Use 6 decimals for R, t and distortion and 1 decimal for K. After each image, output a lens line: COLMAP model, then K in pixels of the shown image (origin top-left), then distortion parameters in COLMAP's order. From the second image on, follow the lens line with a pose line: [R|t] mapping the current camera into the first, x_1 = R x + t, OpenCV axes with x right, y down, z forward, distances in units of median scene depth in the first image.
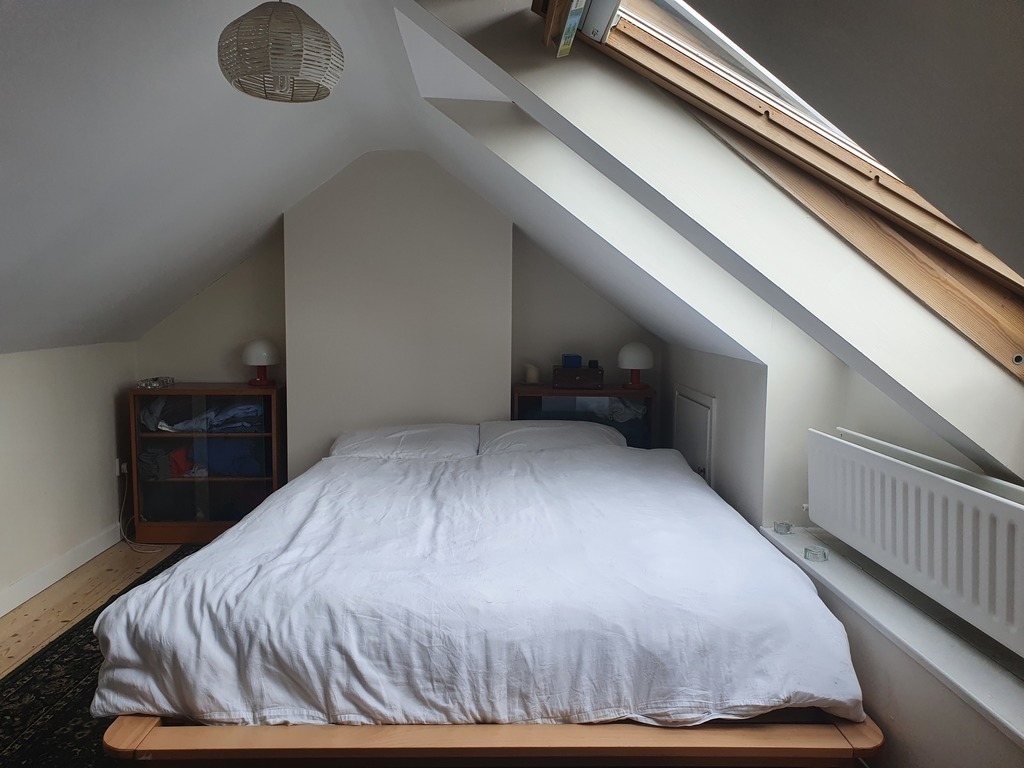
lens RADIAL K [[808.1, 0, 512.0], [0, 808.1, 384.0], [0, 0, 1]] dist [0.001312, -0.003926]
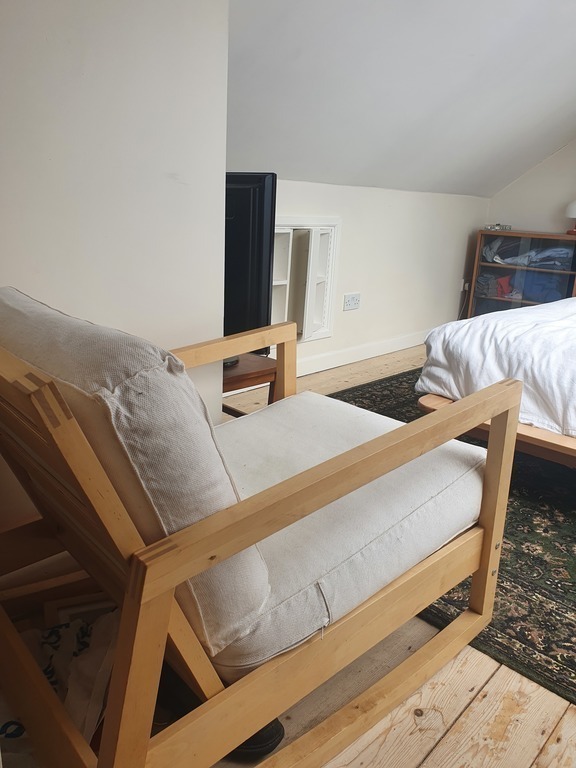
lens RADIAL K [[606.0, 0, 288.0], [0, 606.0, 384.0], [0, 0, 1]] dist [0.001312, -0.003926]
pose [[0.723208, 0.225154, -0.652898, 0.087708], [-0.104258, 0.970124, 0.219065, 0.154863], [0.682716, -0.090360, 0.725075, -0.057552]]
